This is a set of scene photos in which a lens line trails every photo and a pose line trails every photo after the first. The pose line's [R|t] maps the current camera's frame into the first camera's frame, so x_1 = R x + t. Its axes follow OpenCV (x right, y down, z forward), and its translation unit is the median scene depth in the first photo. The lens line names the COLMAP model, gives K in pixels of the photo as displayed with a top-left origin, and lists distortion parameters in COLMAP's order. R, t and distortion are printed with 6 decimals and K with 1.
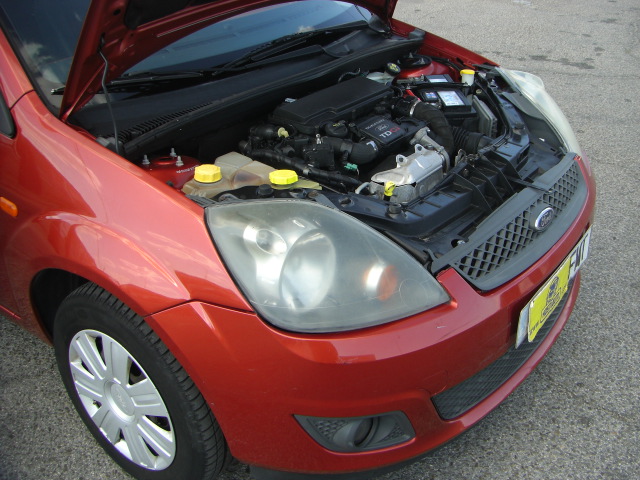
lens RADIAL K [[718.6, 0, 355.0], [0, 718.6, 196.0], [0, 0, 1]] dist [-0.161428, 0.071055]
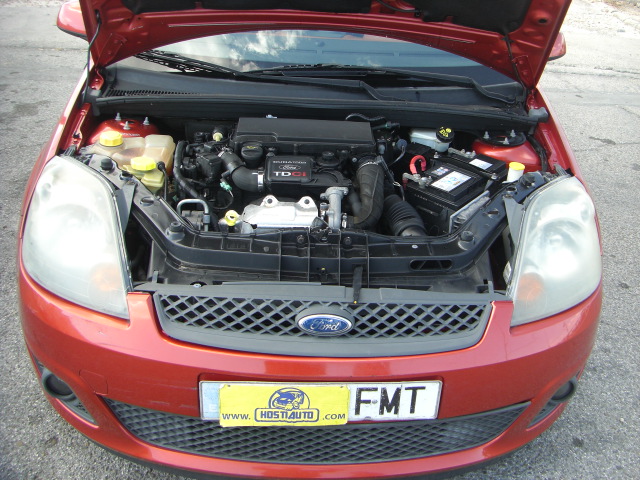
lens RADIAL K [[718.6, 0, 355.0], [0, 718.6, 196.0], [0, 0, 1]] dist [-0.161428, 0.071055]
pose [[0.636880, 0.365996, -0.678550, 0.882710], [-0.390883, 0.911915, 0.124990, -0.247905], [0.664526, 0.185630, 0.723842, 0.415537]]
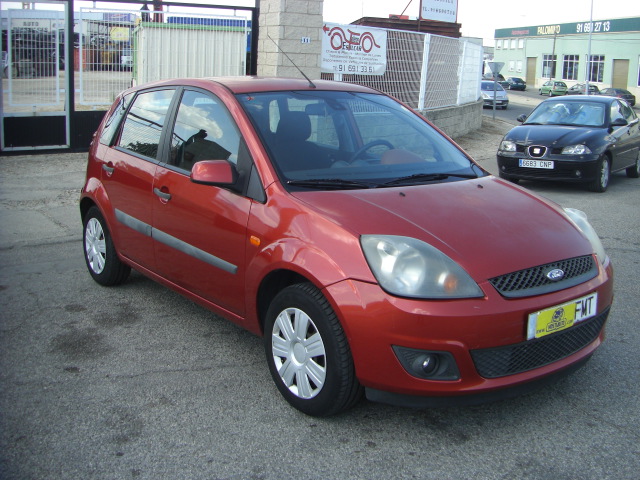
lens RADIAL K [[718.6, 0, 355.0], [0, 718.6, 196.0], [0, 0, 1]] dist [-0.161428, 0.071055]
pose [[0.966629, 0.056503, -0.249872, 0.234729], [-0.126826, 0.953007, -0.275123, 0.408808], [0.222584, 0.297632, 0.928370, -0.776133]]
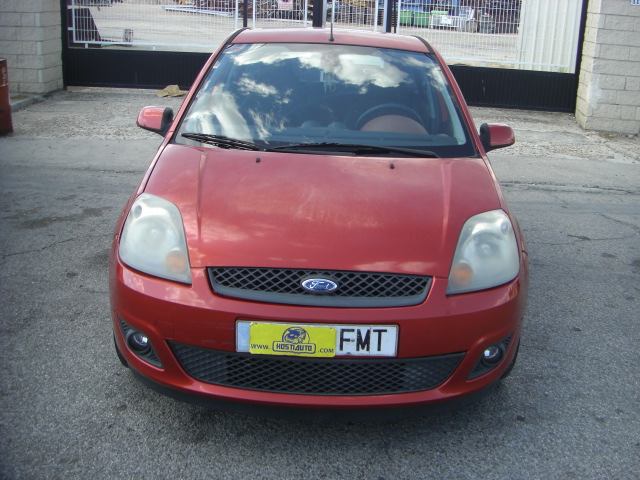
lens RADIAL K [[718.6, 0, 355.0], [0, 718.6, 196.0], [0, 0, 1]] dist [-0.161428, 0.071055]
pose [[0.607241, 0.207336, -0.766988, 1.381581], [-0.384187, 0.921614, -0.055034, -0.077577], [0.695456, 0.328086, 0.639297, 0.176768]]
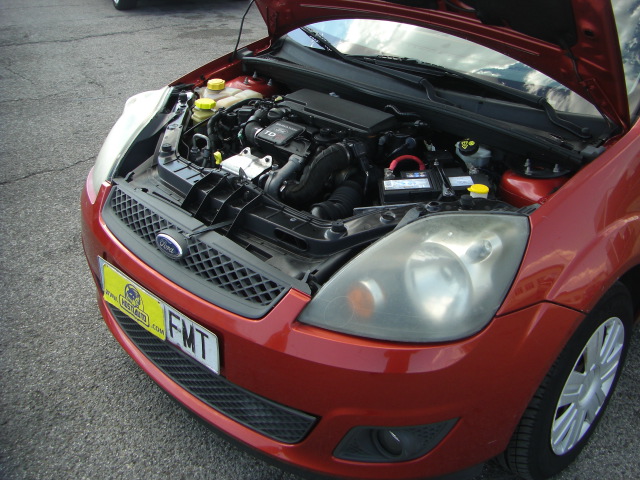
lens RADIAL K [[716.4, 0, 364.4], [0, 716.4, 193.7], [0, 0, 1]] dist [-0.135292, 0.003532]
pose [[-0.119688, 0.395372, -0.910690, 1.178830], [-0.459040, 0.791309, 0.403873, -0.581641], [0.880317, 0.466382, 0.086781, 1.218638]]
